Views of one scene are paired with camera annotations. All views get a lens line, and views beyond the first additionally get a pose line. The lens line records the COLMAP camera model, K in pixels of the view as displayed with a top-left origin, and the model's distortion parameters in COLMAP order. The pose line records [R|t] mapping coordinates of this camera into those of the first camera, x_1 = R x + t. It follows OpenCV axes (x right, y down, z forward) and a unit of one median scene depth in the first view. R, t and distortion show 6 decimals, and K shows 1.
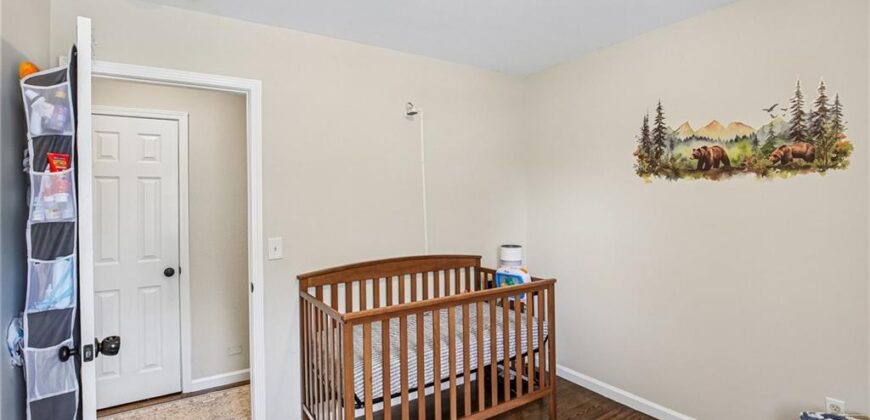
lens RADIAL K [[412.1, 0, 435.0], [0, 412.1, 210.0], [0, 0, 1]] dist [-0.010241, -0.000194]
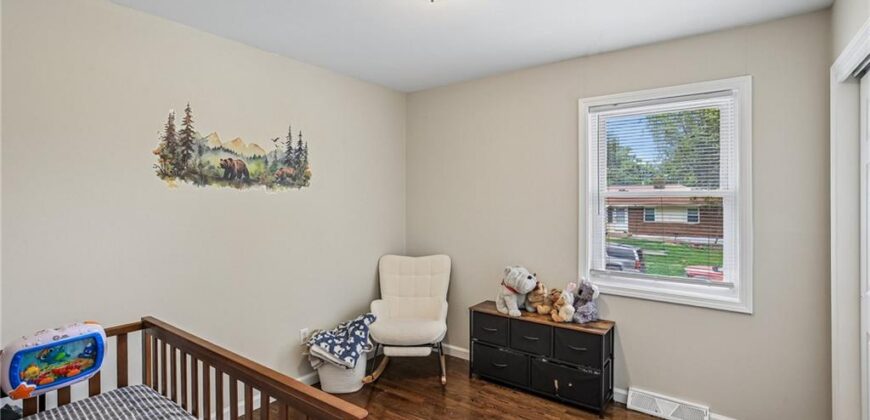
lens RADIAL K [[412.1, 0, 435.0], [0, 412.1, 210.0], [0, 0, 1]] dist [-0.010241, -0.000194]
pose [[-0.339069, -0.004236, 0.940752, -0.584123], [0.028454, 0.999486, 0.014756, -0.013566], [-0.940331, 0.031771, -0.338774, 0.840996]]
